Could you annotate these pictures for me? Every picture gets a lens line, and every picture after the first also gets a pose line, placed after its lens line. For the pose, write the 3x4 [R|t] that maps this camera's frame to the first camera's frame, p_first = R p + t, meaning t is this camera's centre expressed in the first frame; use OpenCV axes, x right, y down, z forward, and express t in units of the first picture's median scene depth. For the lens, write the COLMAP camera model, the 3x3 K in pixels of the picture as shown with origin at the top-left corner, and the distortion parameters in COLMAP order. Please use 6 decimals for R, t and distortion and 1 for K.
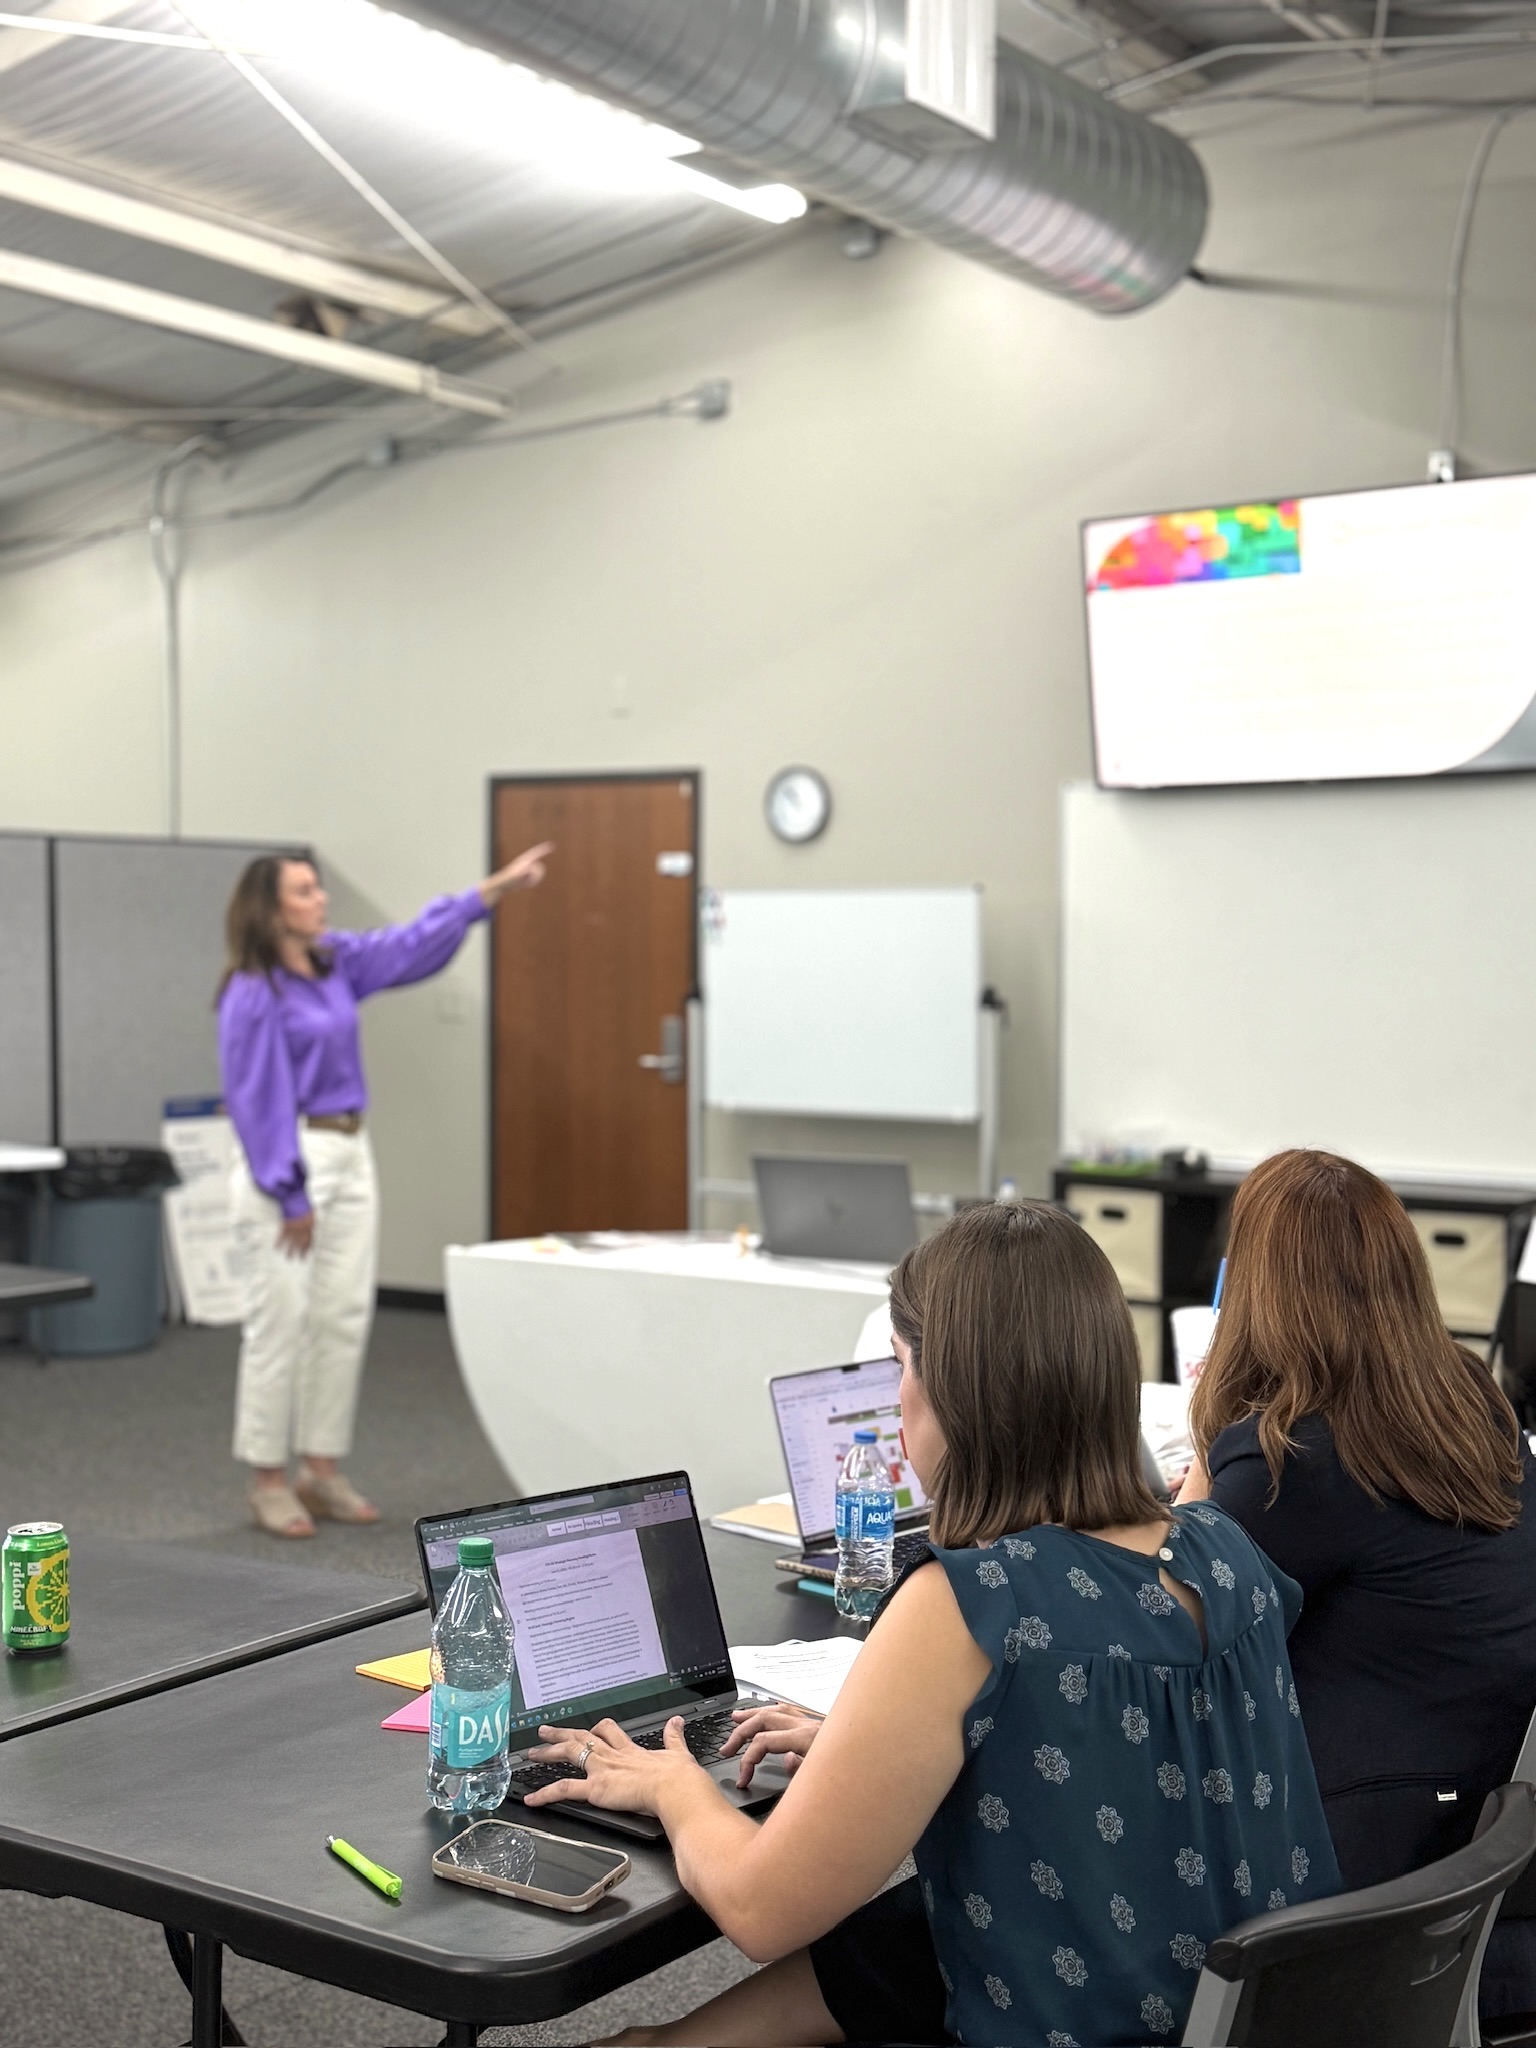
lens RADIAL K [[2655.3, 0, 766.3], [0, 2655.3, 1108.9], [0, 0, 1]] dist [0.032447, -0.041135]
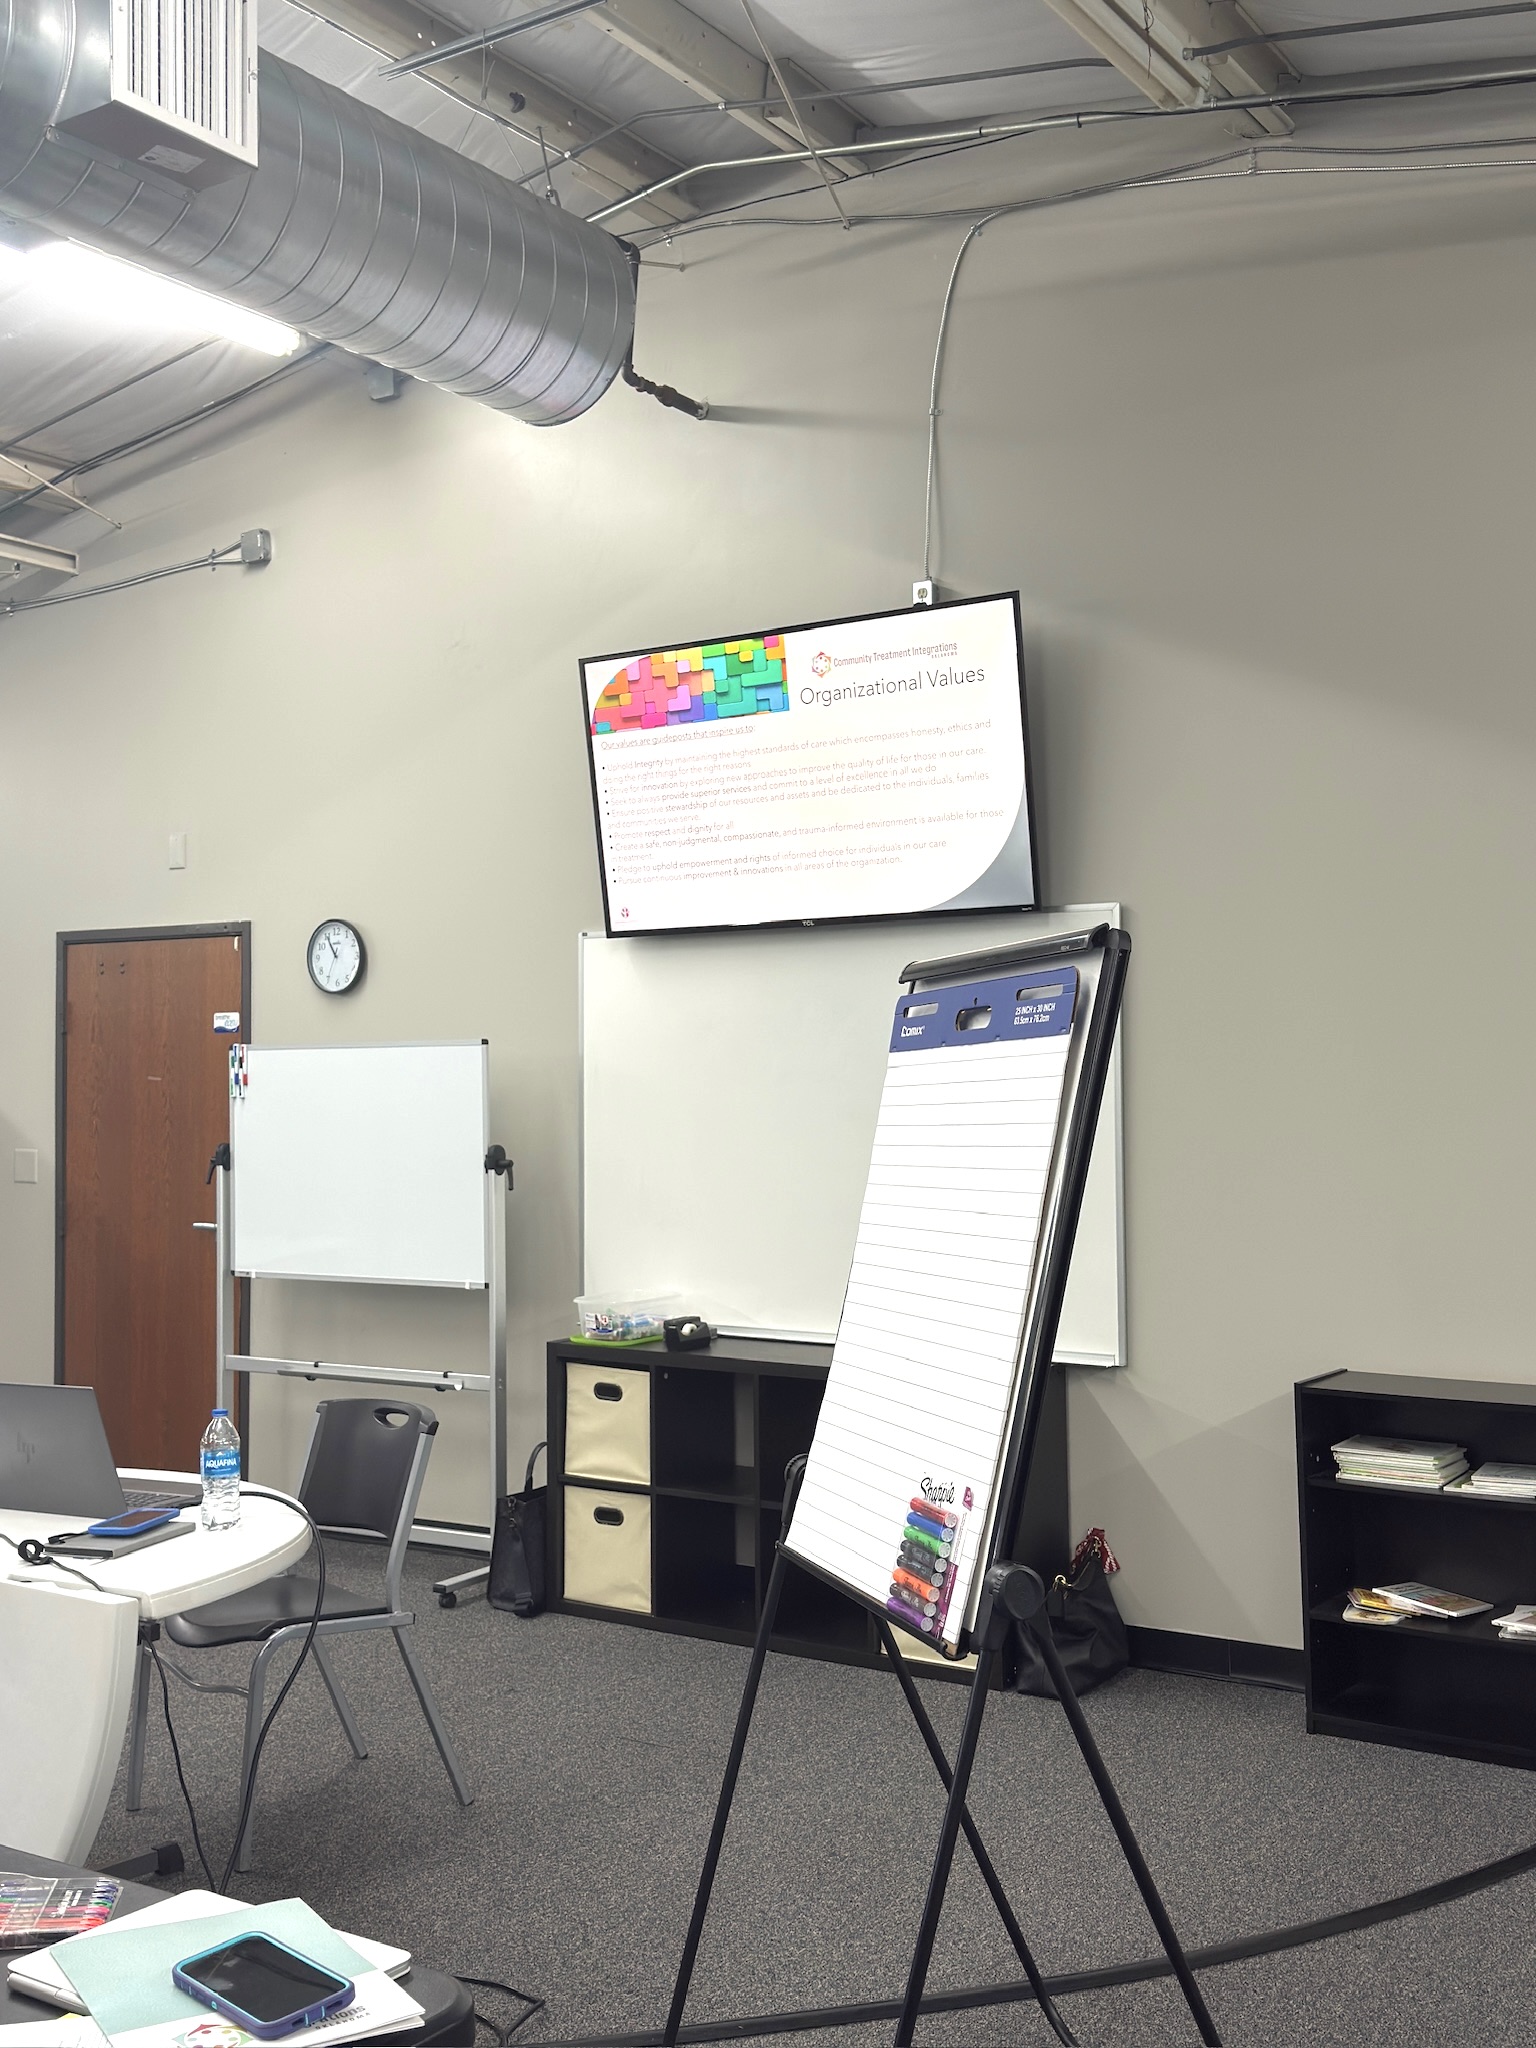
lens RADIAL K [[2138.4, 0, 761.1], [0, 2138.4, 1013.3], [0, 0, 1]] dist [0.084244, -0.012114]
pose [[0.999642, -0.011220, 0.024309, 0.164333], [0.013433, 0.995585, -0.092901, -0.021151], [-0.023159, 0.093194, 0.995379, 0.241738]]
